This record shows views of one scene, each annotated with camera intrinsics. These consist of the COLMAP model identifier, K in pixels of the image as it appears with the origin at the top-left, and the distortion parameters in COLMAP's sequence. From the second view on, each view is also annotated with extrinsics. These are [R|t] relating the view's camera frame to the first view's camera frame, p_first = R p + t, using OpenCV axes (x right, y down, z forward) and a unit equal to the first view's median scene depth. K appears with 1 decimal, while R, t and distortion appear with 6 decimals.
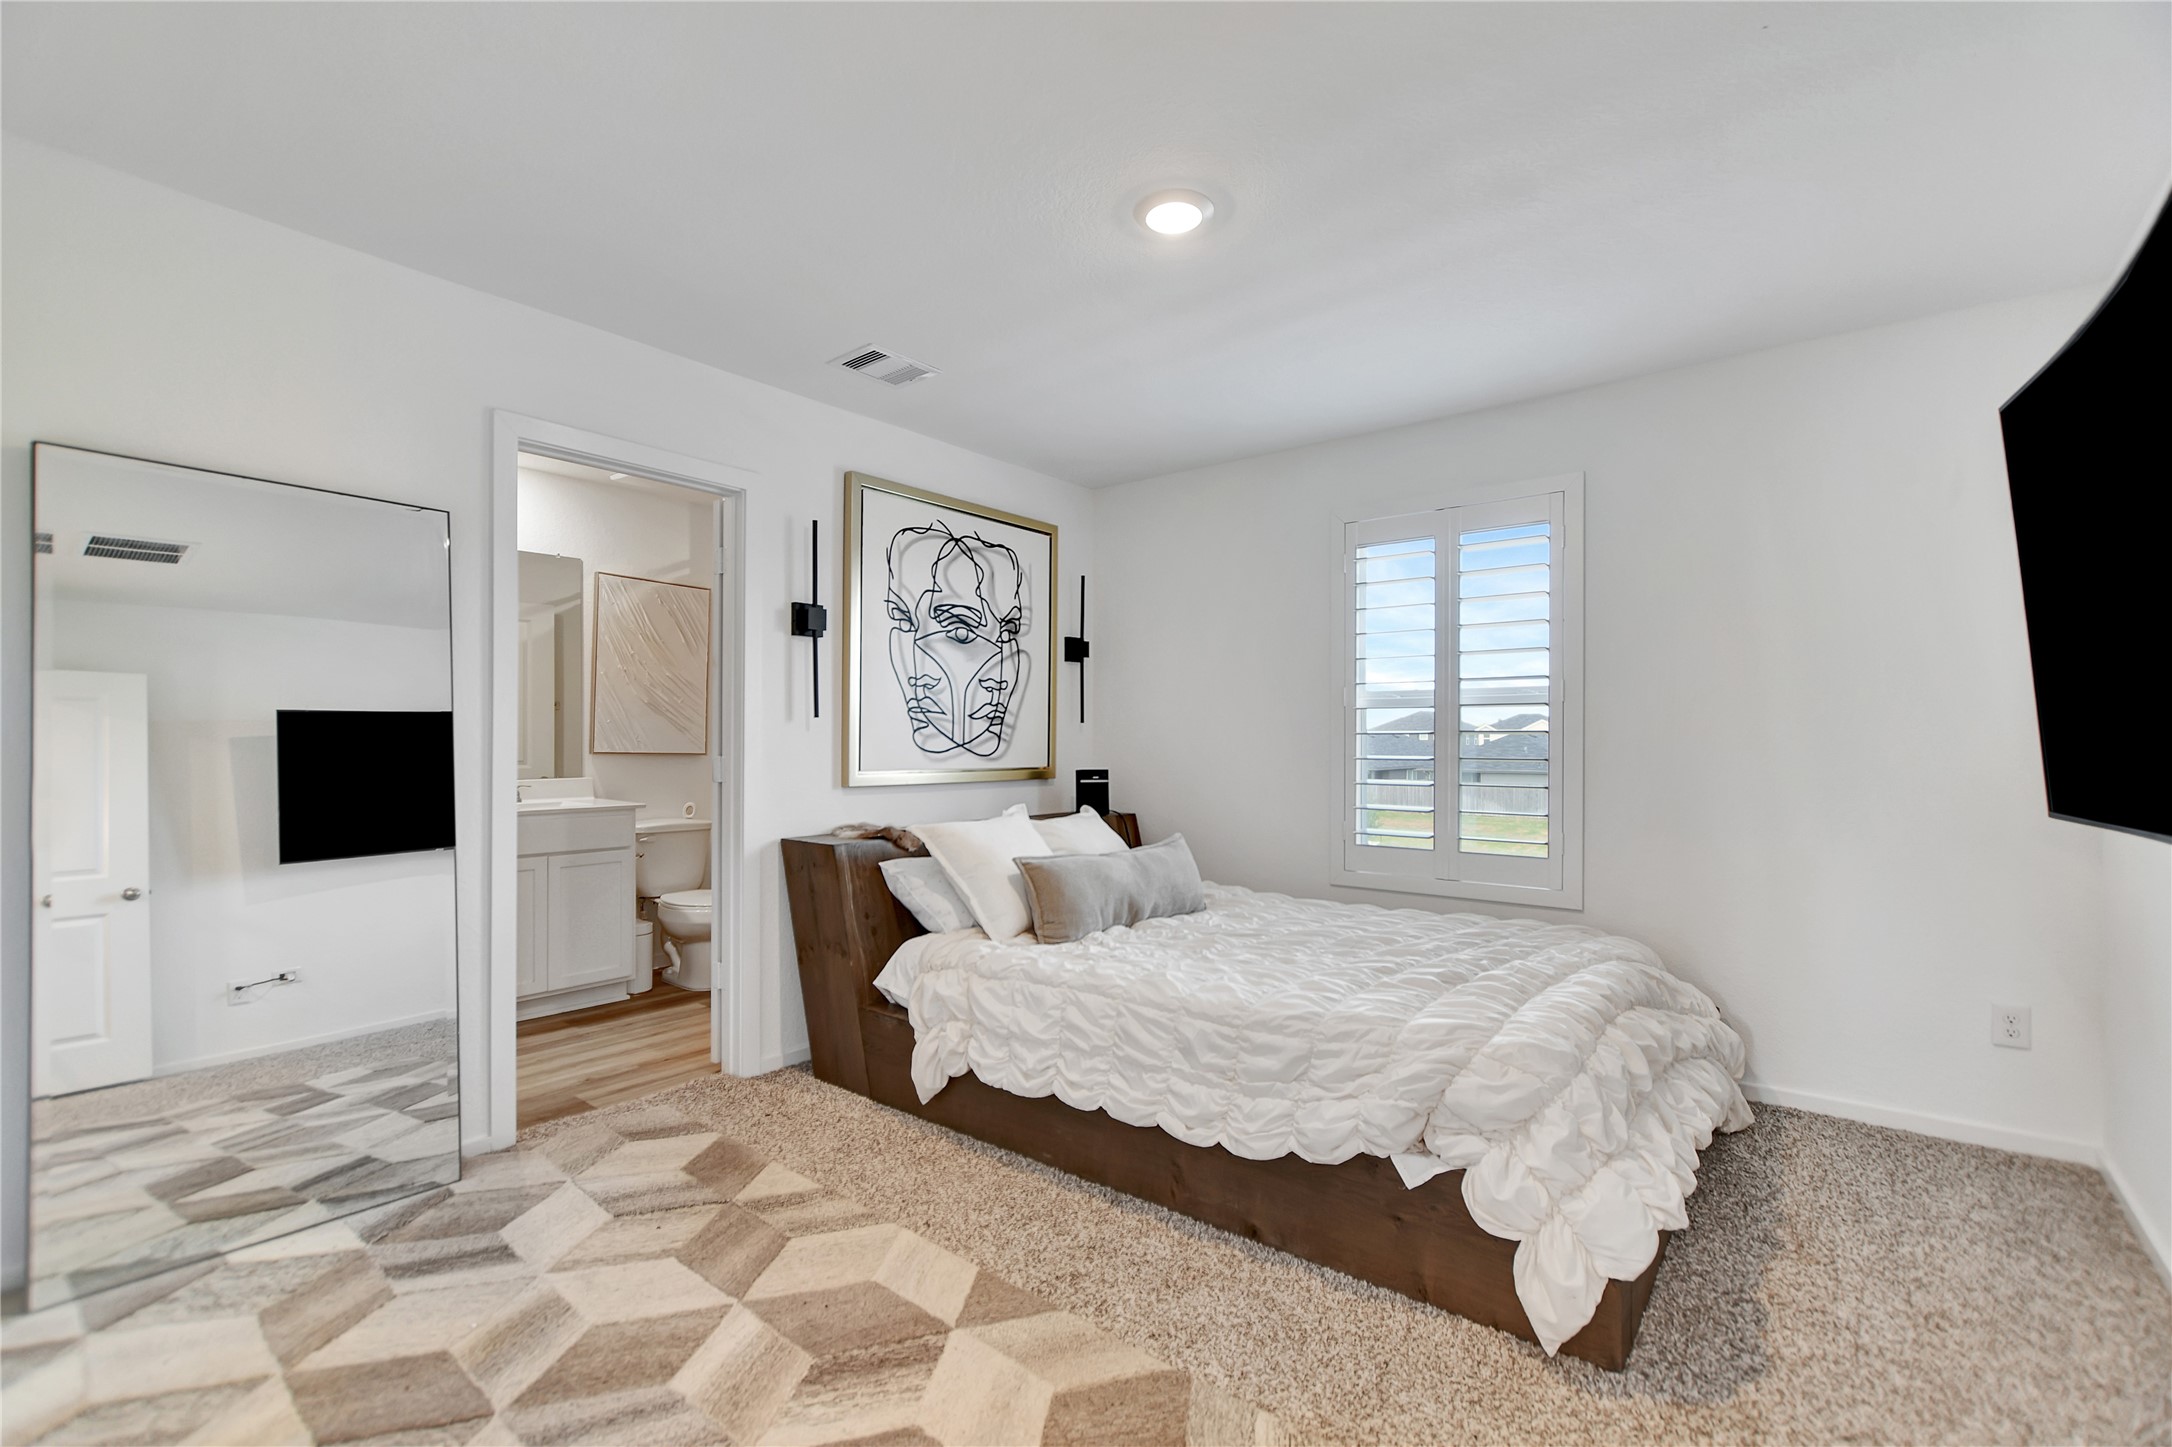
lens RADIAL K [[936.8, 0, 1085.7], [0, 936.8, 761.4], [0, 0, 1]] dist [-0.018911, 0.000117]
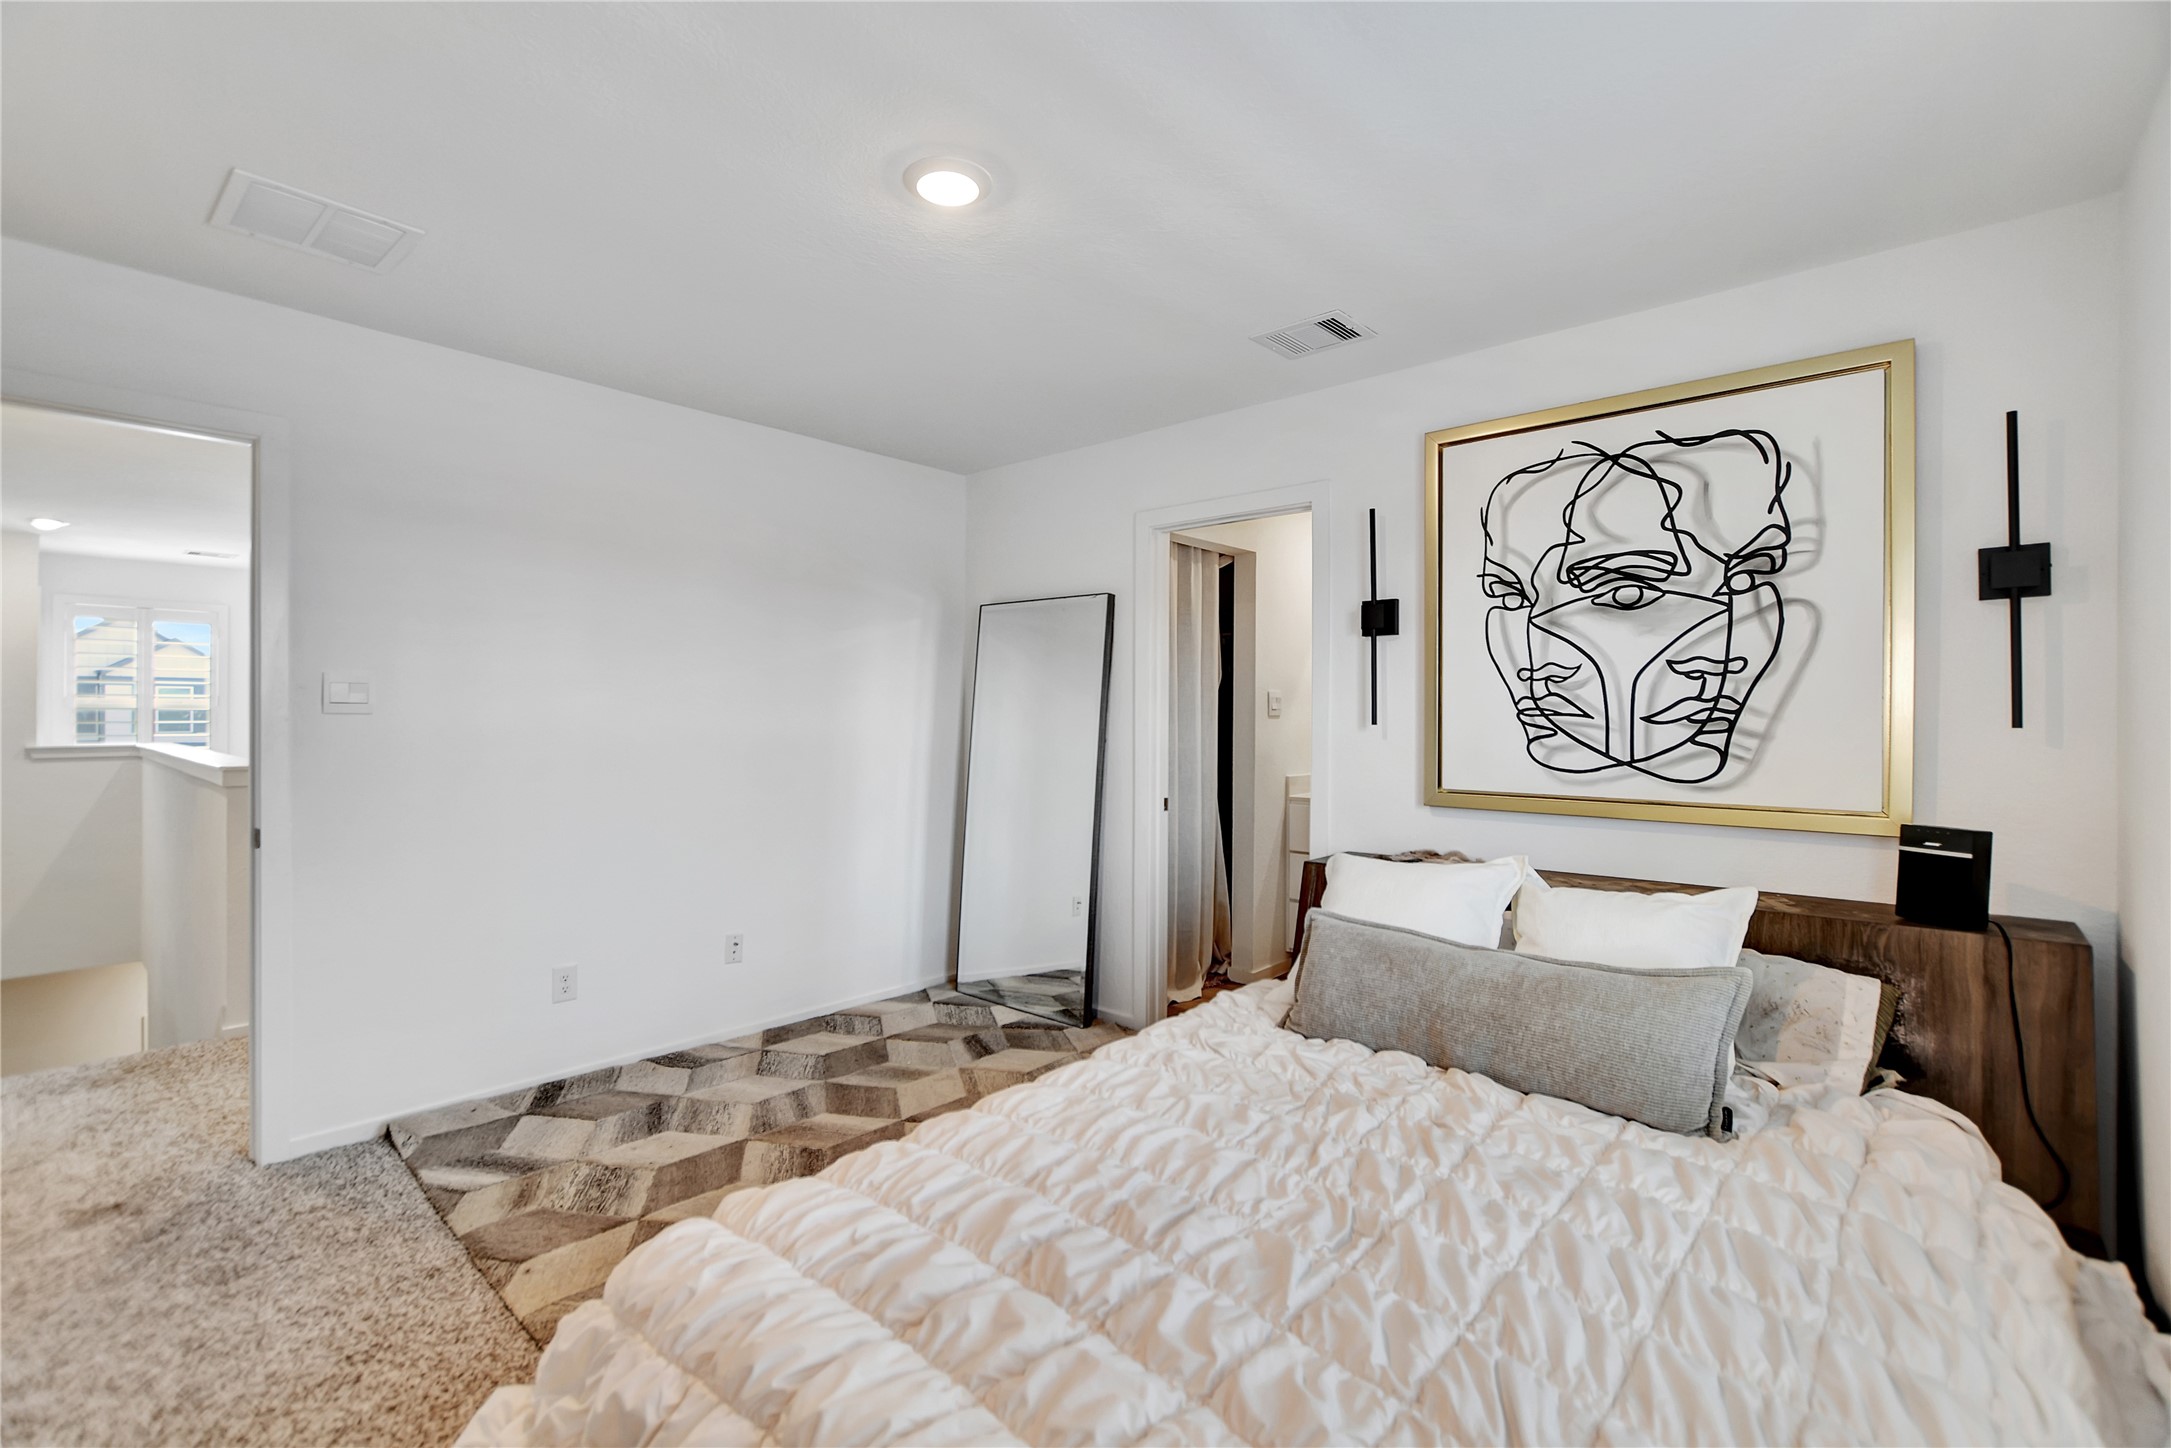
lens RADIAL K [[951.7, 0, 1080.6], [0, 951.7, 744.2], [0, 0, 1]] dist [-0.012362, 0.001110]
pose [[-0.036946, 0.019958, -0.999118, 0.559870], [-0.030439, 0.999314, 0.021088, -0.033591], [0.998854, 0.031191, -0.036313, 0.648114]]
